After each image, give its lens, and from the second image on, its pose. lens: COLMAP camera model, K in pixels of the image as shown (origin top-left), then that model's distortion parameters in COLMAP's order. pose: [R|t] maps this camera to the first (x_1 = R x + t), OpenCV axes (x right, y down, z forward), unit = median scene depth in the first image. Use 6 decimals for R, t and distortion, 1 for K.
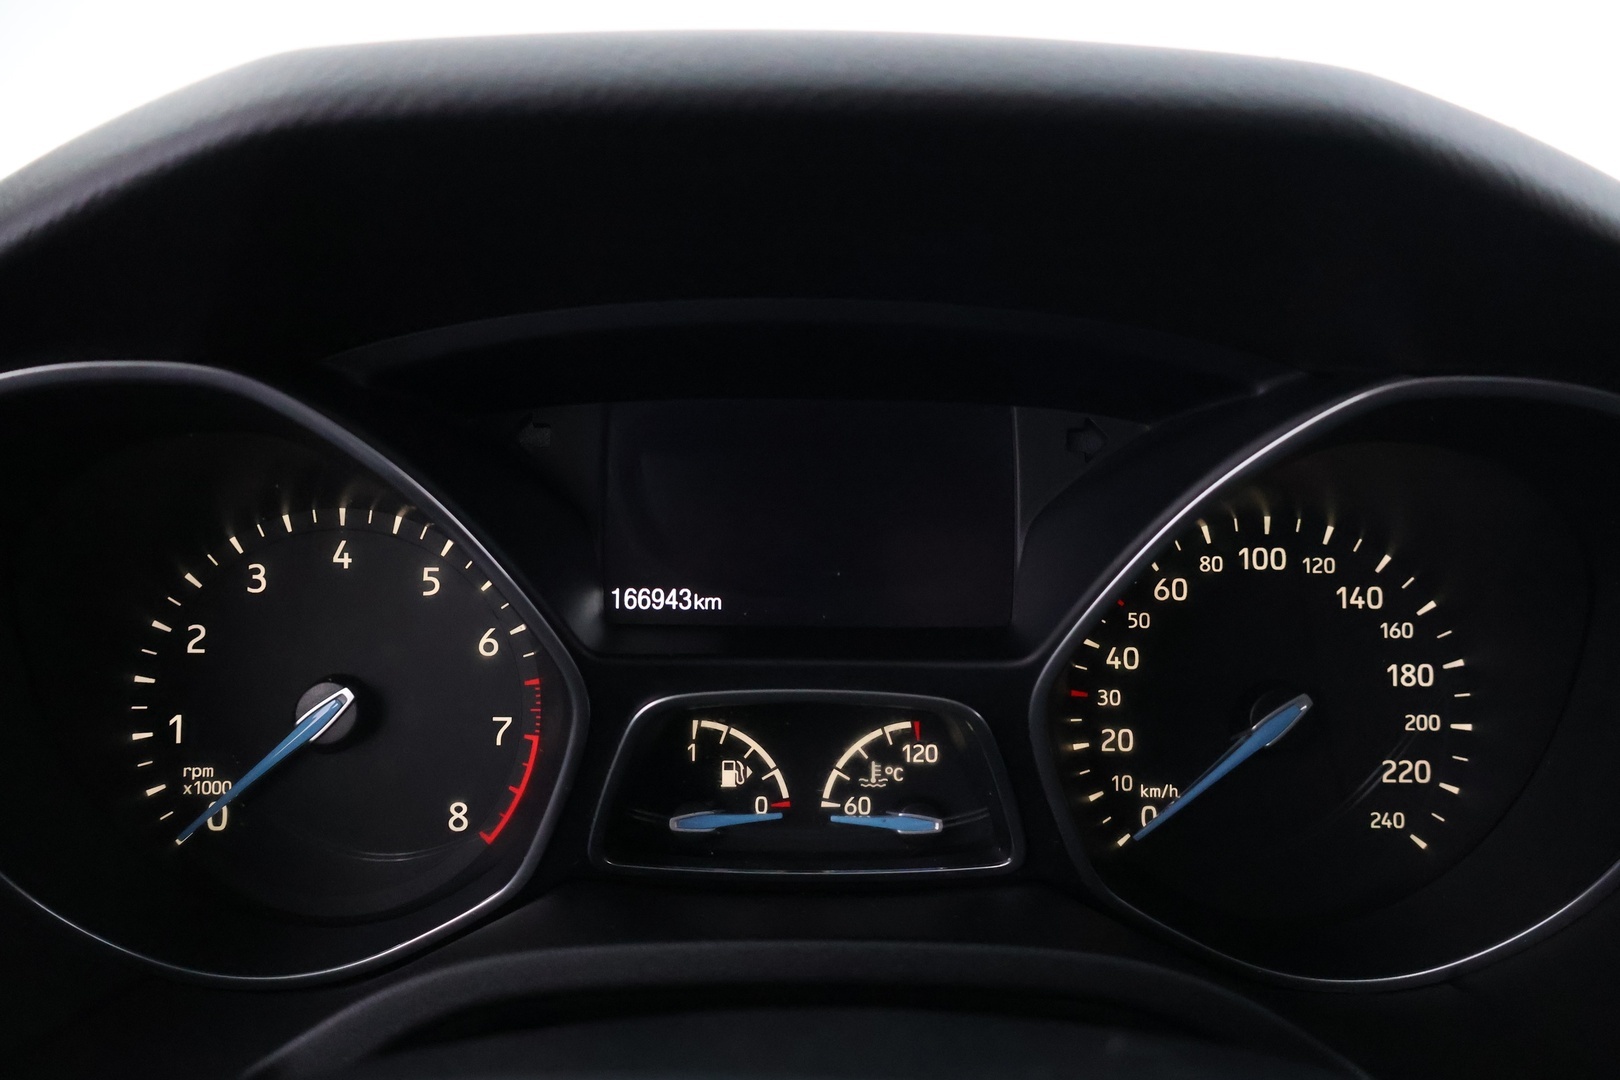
lens RADIAL K [[1352.2, 0, 811.9], [0, 1352.2, 543.3], [0, 0, 1]] dist [-0.010962, 0.017294]
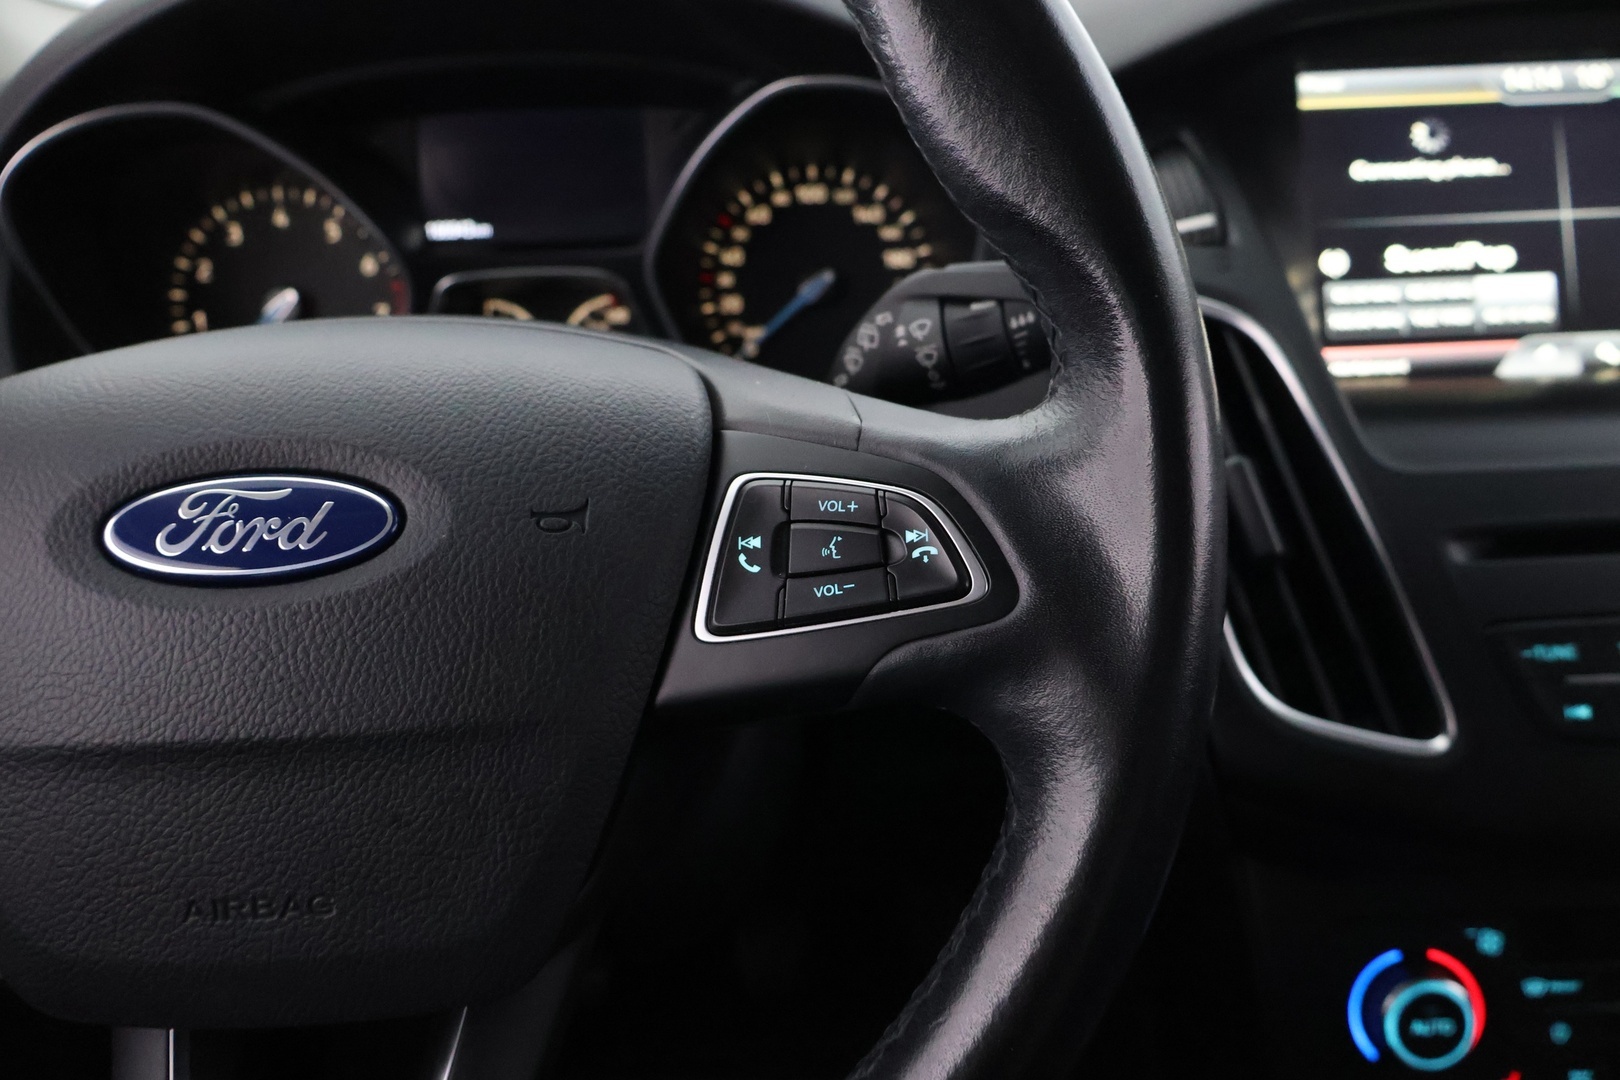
lens RADIAL K [[1352.2, 0, 818.9], [0, 1352.2, 550.8], [0, 0, 1]] dist [-0.010962, 0.017294]
pose [[0.998790, -0.042632, -0.024512, 0.370217], [0.046779, 0.977387, 0.206219, 0.102094], [0.015166, -0.207116, 0.978199, -0.781898]]
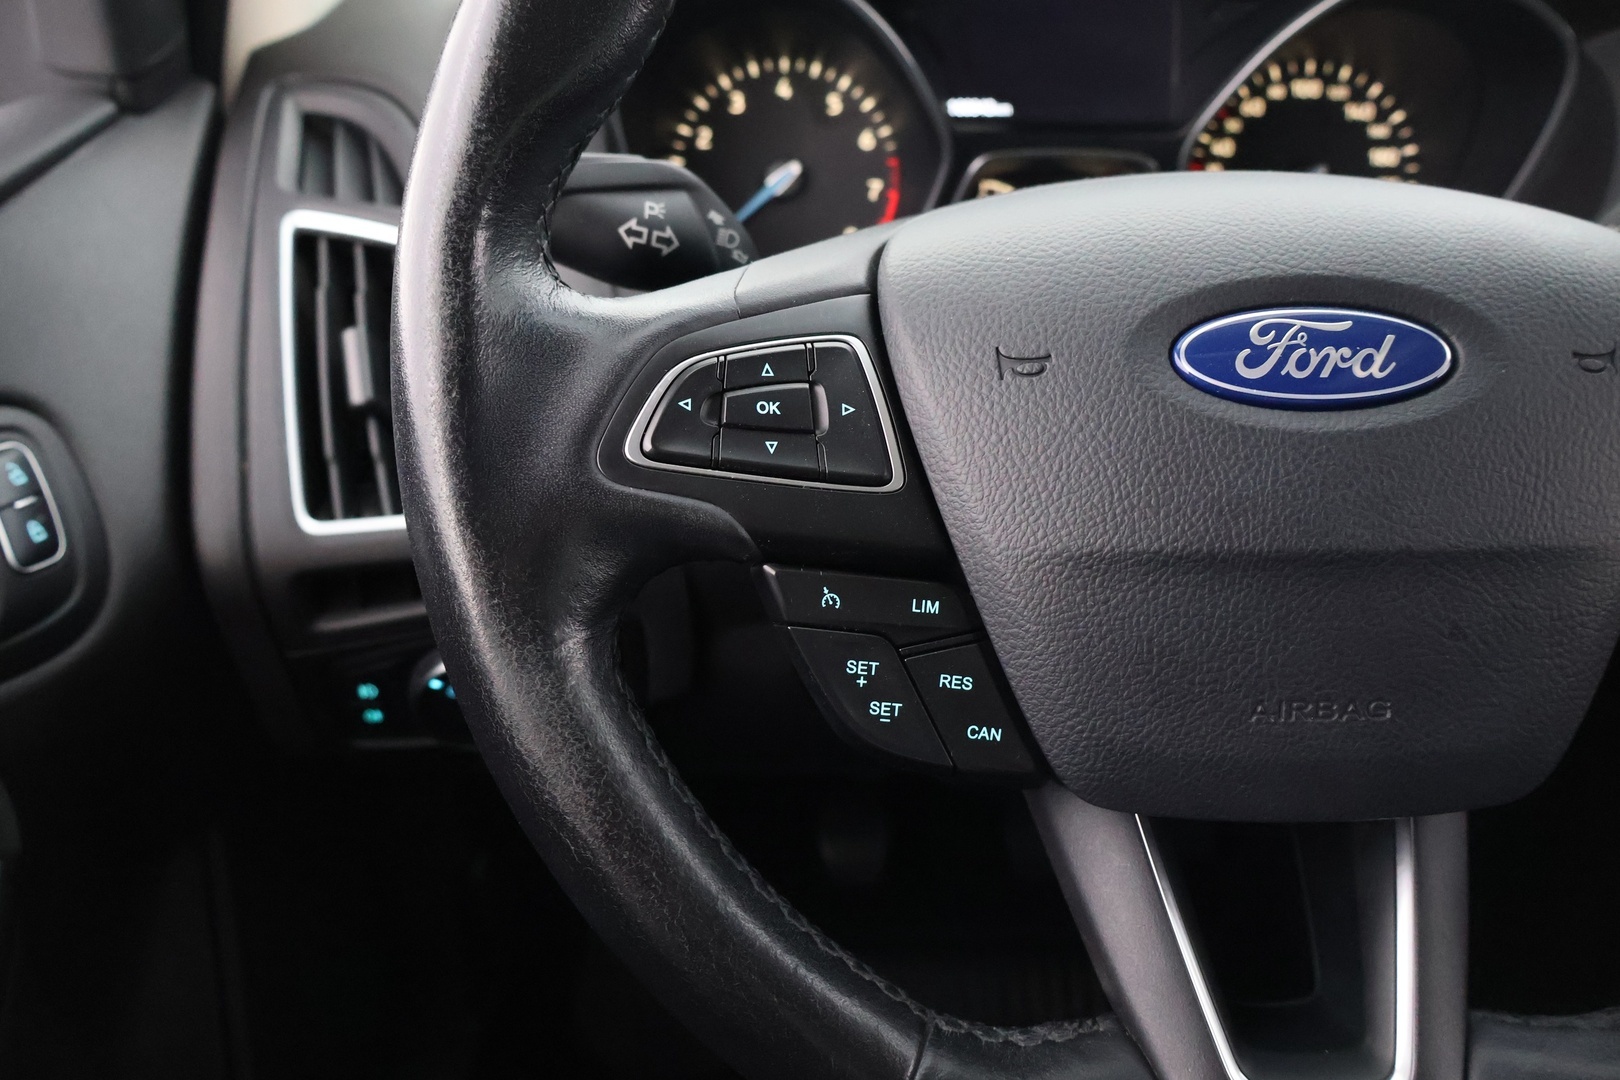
lens RADIAL K [[1352.2, 0, 819.0], [0, 1352.2, 539.5], [0, 0, 1]] dist [-0.010962, 0.017294]
pose [[0.999976, -0.003403, -0.006021, -0.293624], [0.004816, 0.967461, 0.252975, 0.132706], [0.004964, -0.252998, 0.967454, -0.857598]]
